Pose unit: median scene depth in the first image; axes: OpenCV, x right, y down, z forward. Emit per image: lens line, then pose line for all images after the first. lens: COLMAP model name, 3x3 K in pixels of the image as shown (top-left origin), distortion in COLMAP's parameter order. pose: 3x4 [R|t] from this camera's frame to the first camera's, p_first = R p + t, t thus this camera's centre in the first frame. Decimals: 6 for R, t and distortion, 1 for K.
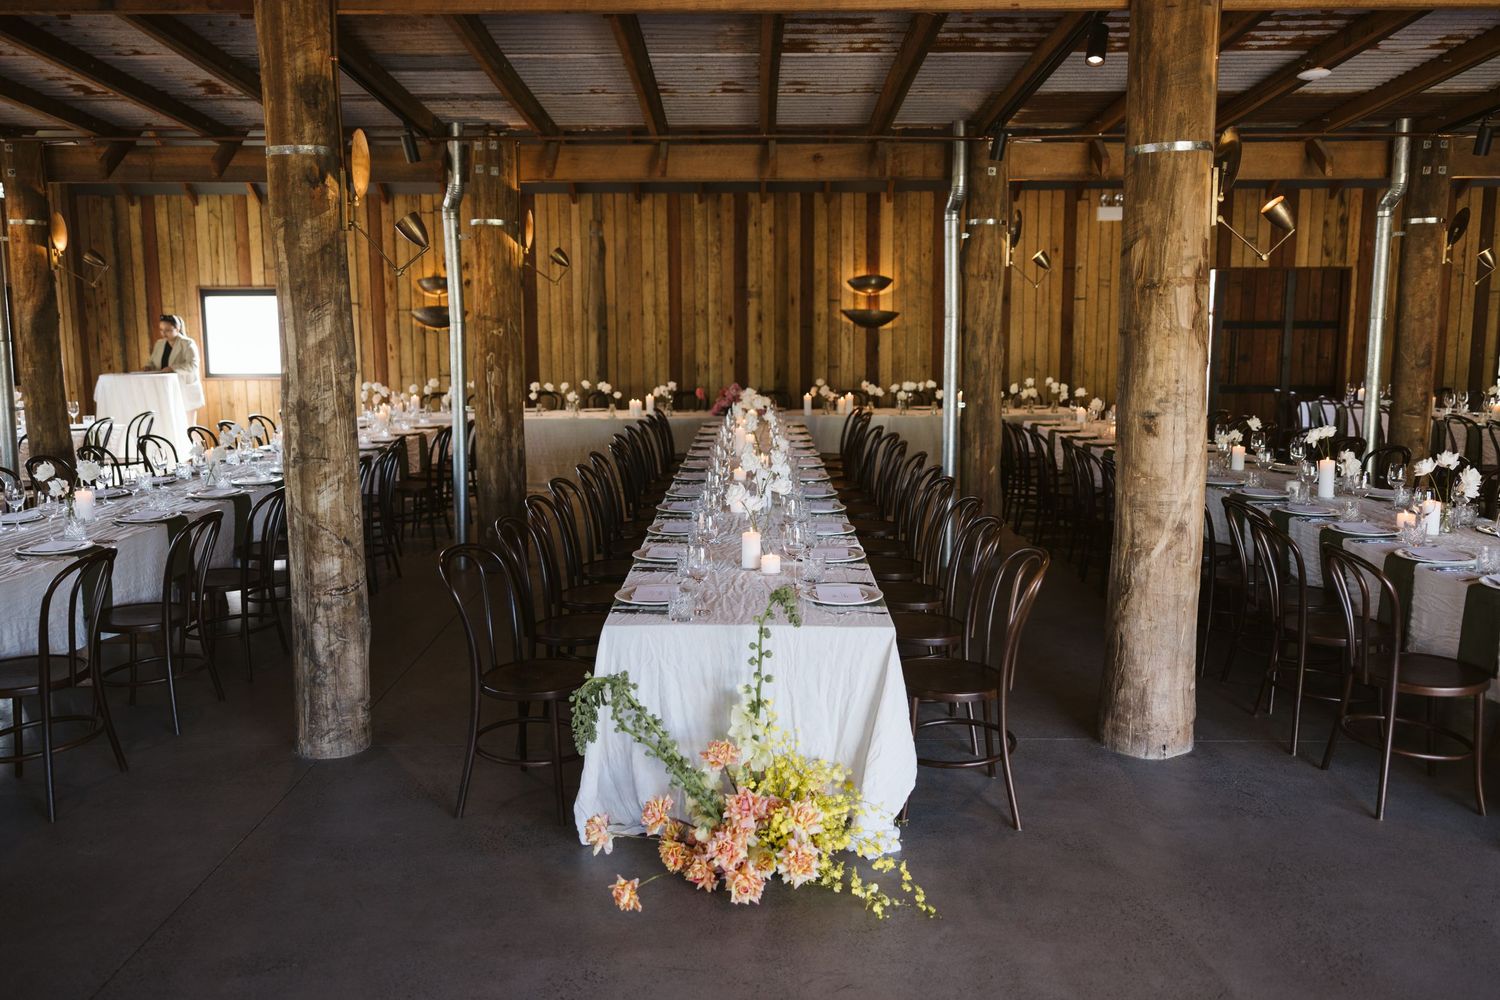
lens RADIAL K [[1175.8, 0, 730.9], [0, 1175.8, 472.9], [0, 0, 1]] dist [0.008979, 0.000936]
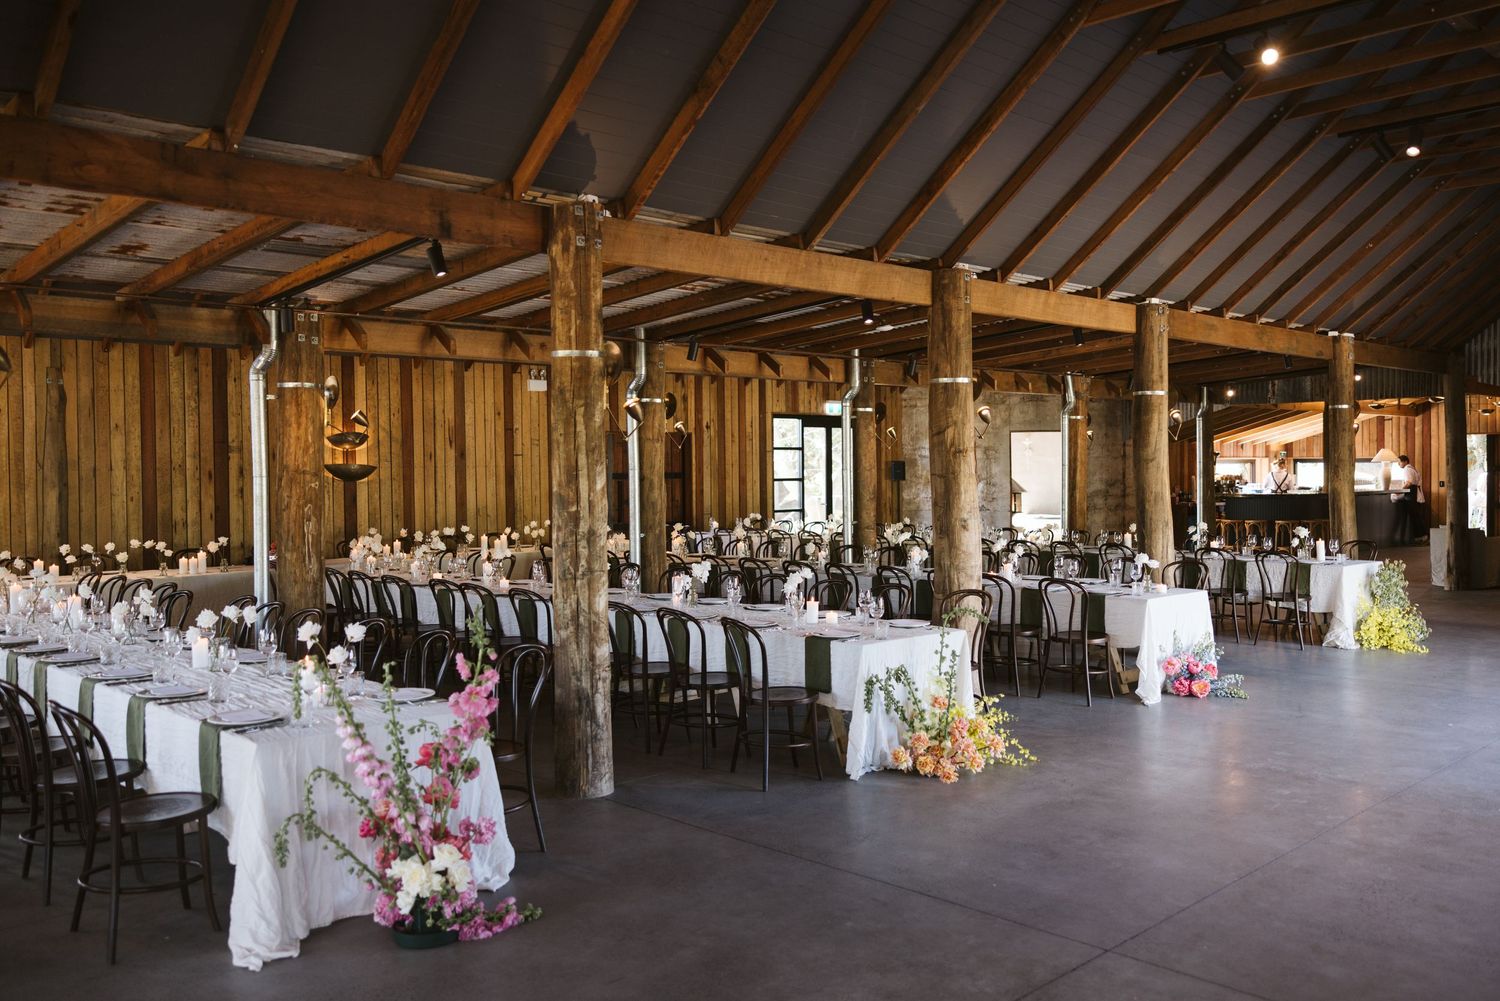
lens RADIAL K [[1245.1, 0, 784.6], [0, 1245.1, 474.9], [0, 0, 1]] dist [0.030468, 0.005679]
pose [[0.705877, -0.007595, 0.708293, -0.404450], [0.098718, 0.991239, -0.087752, 0.008404], [-0.701422, 0.131863, 0.700443, -0.063572]]
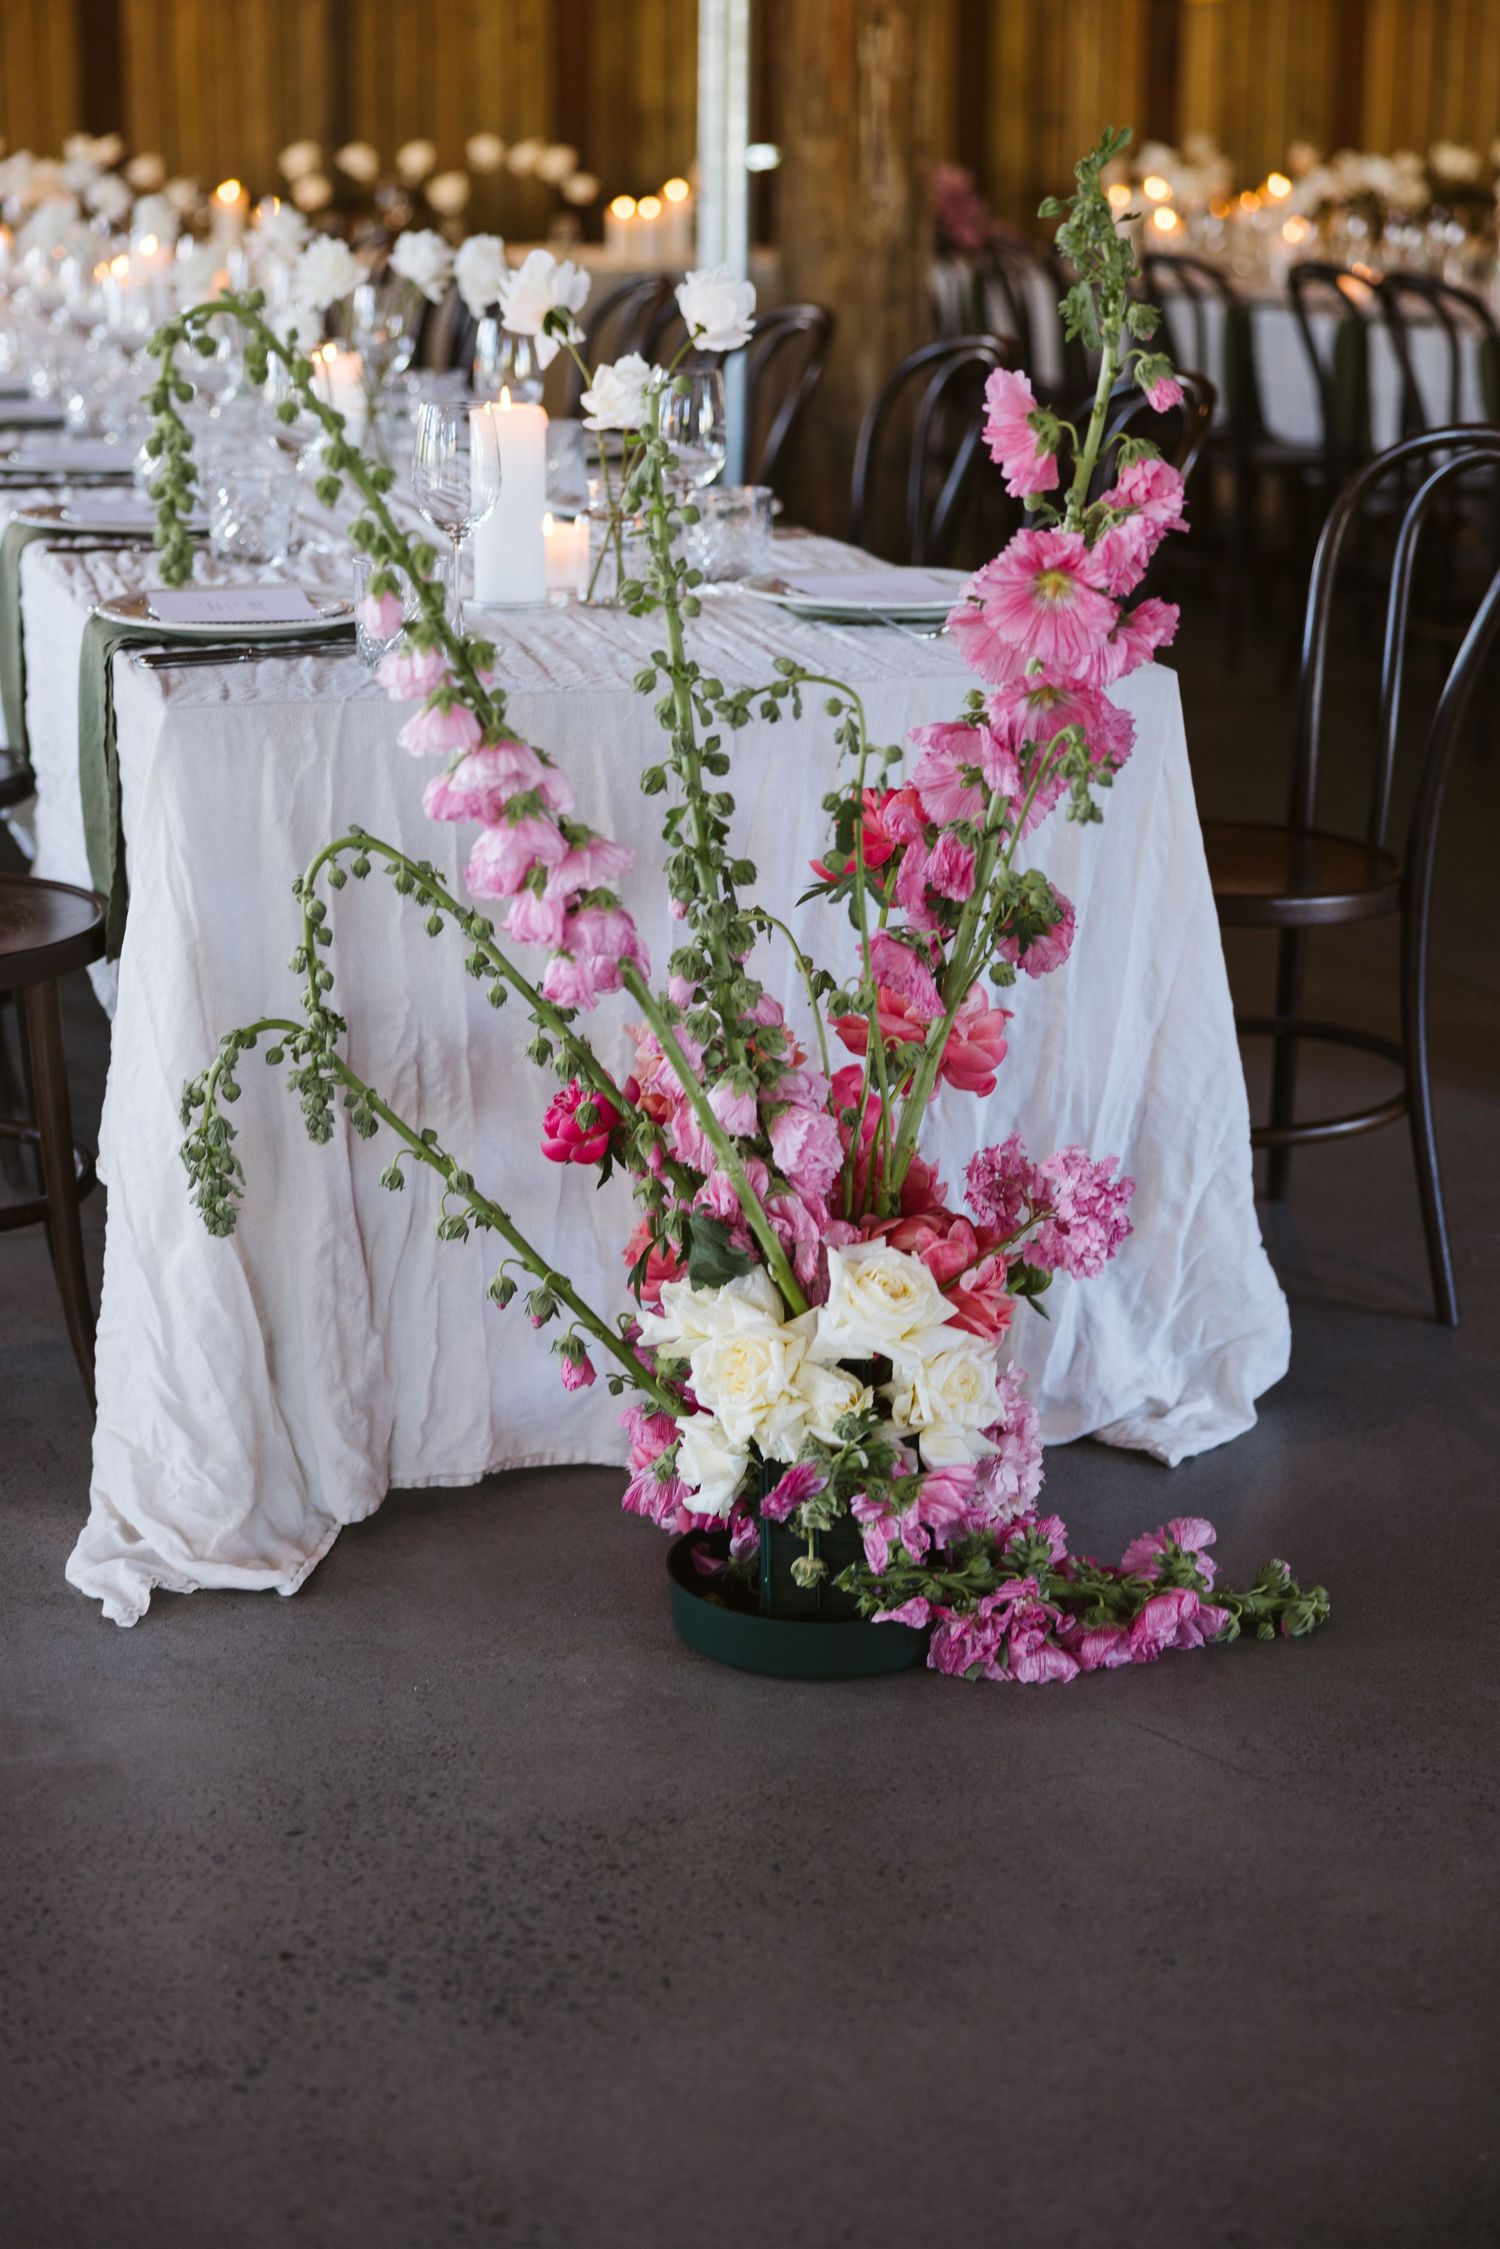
lens RADIAL K [[3642.4, 0, 748.4], [0, 3642.4, 1121.5], [0, 0, 1]] dist [0.008676, 0.000000]
pose [[0.954972, -0.072469, 0.287708, -0.300385], [0.030053, 0.988350, 0.149199, 0.029001], [-0.295169, -0.133835, 0.946025, 0.050837]]
